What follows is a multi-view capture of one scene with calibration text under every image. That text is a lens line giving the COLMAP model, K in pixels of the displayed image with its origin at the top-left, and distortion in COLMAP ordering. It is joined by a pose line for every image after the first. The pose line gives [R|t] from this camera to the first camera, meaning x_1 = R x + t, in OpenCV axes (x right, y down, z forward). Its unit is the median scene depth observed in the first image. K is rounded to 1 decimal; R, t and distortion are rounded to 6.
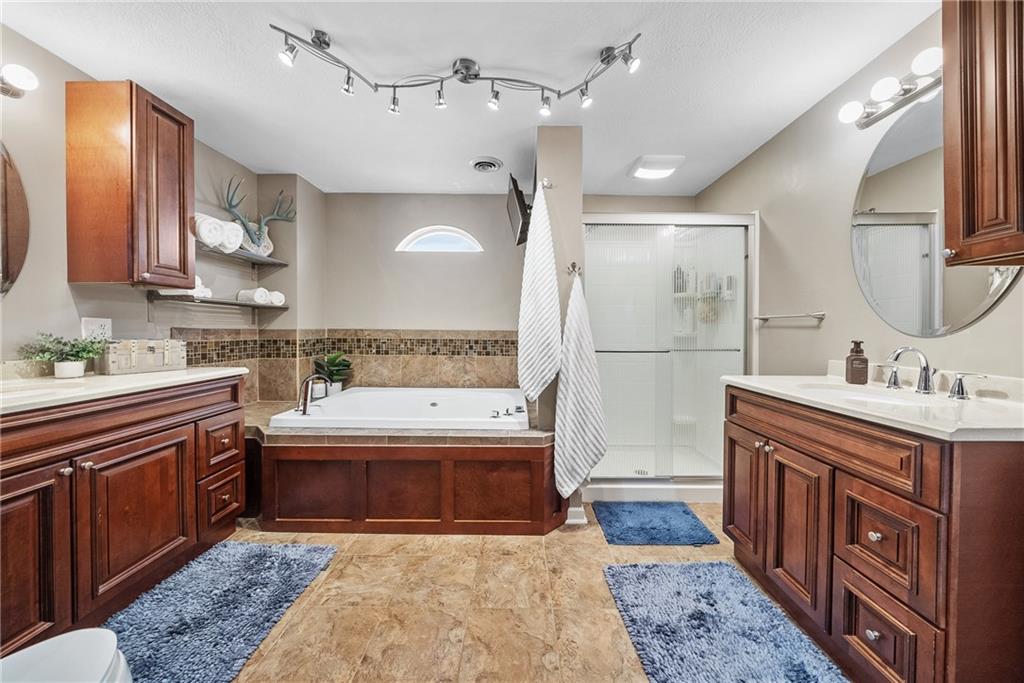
lens RADIAL K [[354.2, 0, 517.4], [0, 354.2, 333.2], [0, 0, 1]] dist [-0.005301, 0.000136]
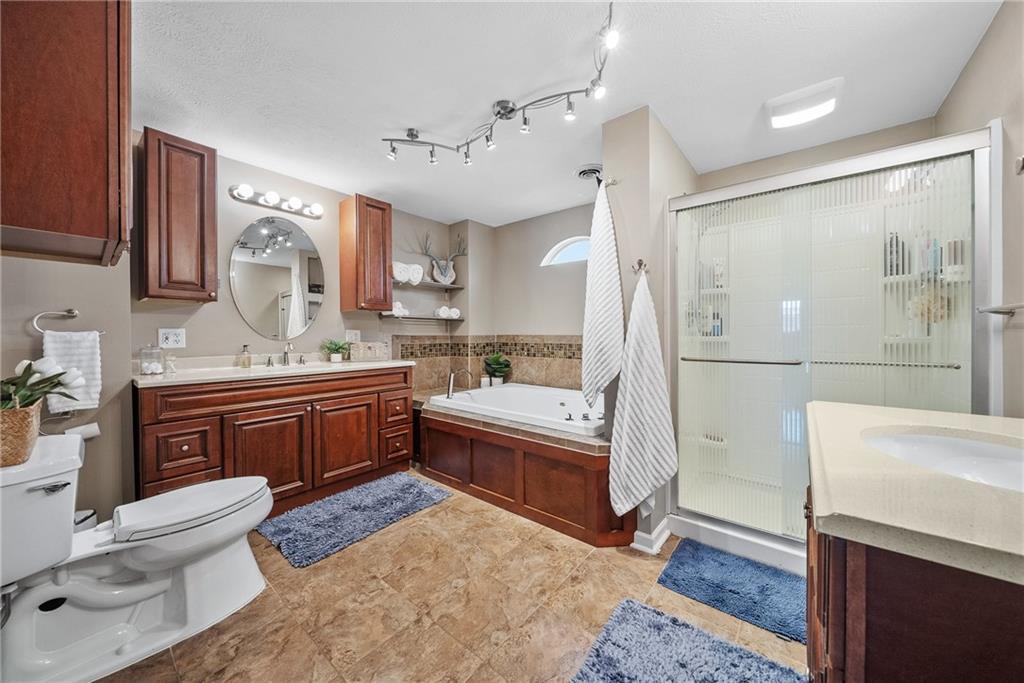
lens RADIAL K [[354.2, 0, 521.8], [0, 354.2, 337.5], [0, 0, 1]] dist [-0.005301, 0.000136]
pose [[0.782331, -0.002210, -0.622859, 0.512293], [0.000746, 0.999996, -0.002610, 0.000493], [0.622862, 0.001577, 0.782330, 0.113614]]
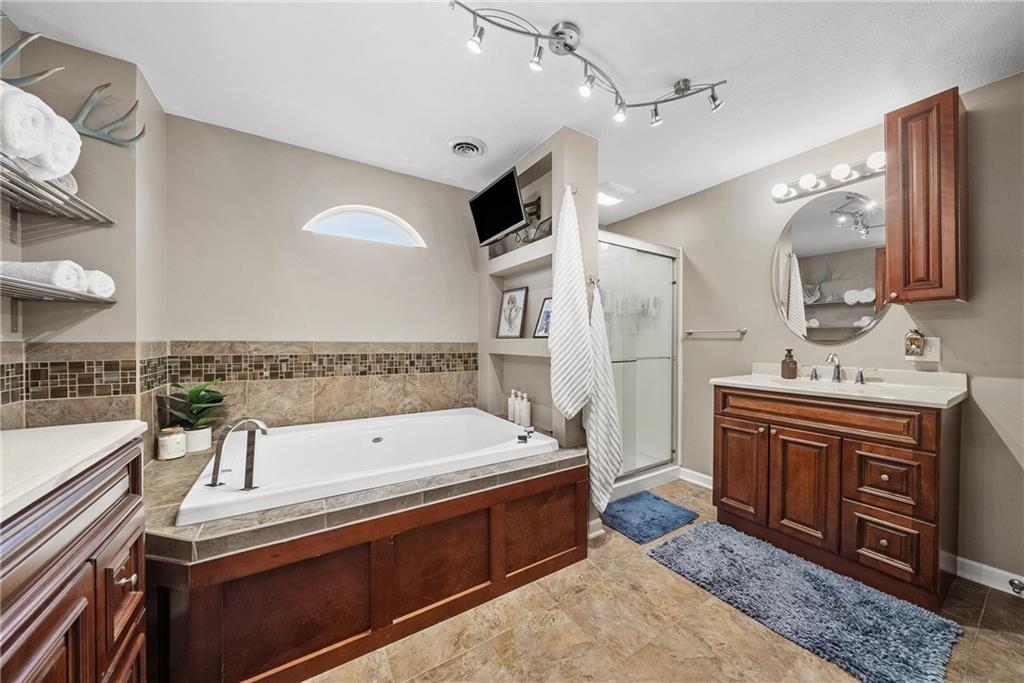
lens RADIAL K [[354.2, 0, 519.9], [0, 354.2, 342.0], [0, 0, 1]] dist [-0.005301, 0.000136]
pose [[0.841516, -0.003942, 0.540217, -0.583609], [0.006157, 0.999978, -0.002294, -0.008461], [-0.540197, 0.005257, 0.841522, 0.289922]]
